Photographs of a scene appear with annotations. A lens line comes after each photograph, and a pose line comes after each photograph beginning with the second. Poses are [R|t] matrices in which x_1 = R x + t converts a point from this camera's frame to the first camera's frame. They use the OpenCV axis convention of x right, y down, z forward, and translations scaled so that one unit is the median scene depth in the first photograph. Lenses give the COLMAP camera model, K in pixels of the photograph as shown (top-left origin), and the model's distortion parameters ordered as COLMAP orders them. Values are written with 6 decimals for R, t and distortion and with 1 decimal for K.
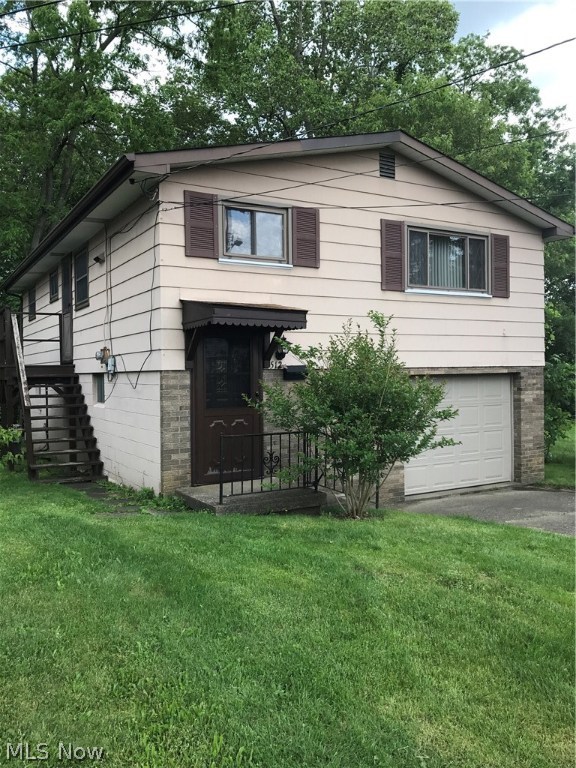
lens RADIAL K [[633.1, 0, 288.1], [0, 633.1, 383.5], [0, 0, 1]] dist [0.000171, 0.008831]
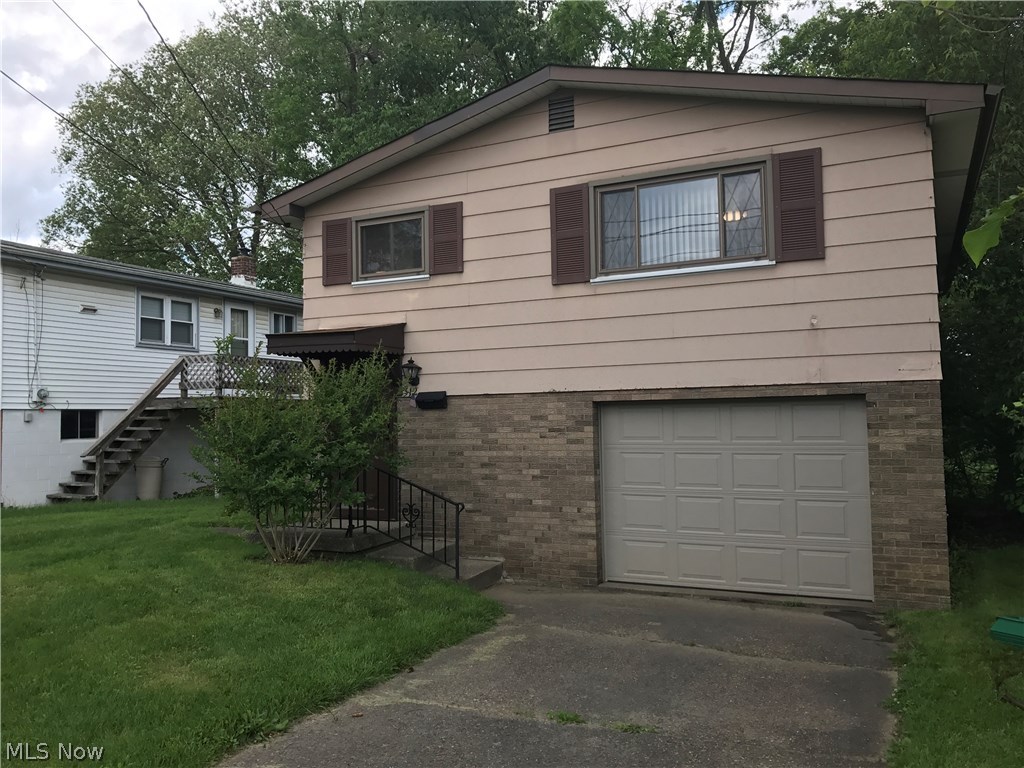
lens RADIAL K [[844.1, 0, 510.6], [0, 844.1, 382.4], [0, 0, 1]] dist [0.000171, 0.008831]
pose [[0.548067, -0.033070, -0.835780, 0.921423], [-0.007431, 0.998986, -0.044400, 0.007488], [0.836401, 0.030545, 0.547266, 0.428212]]
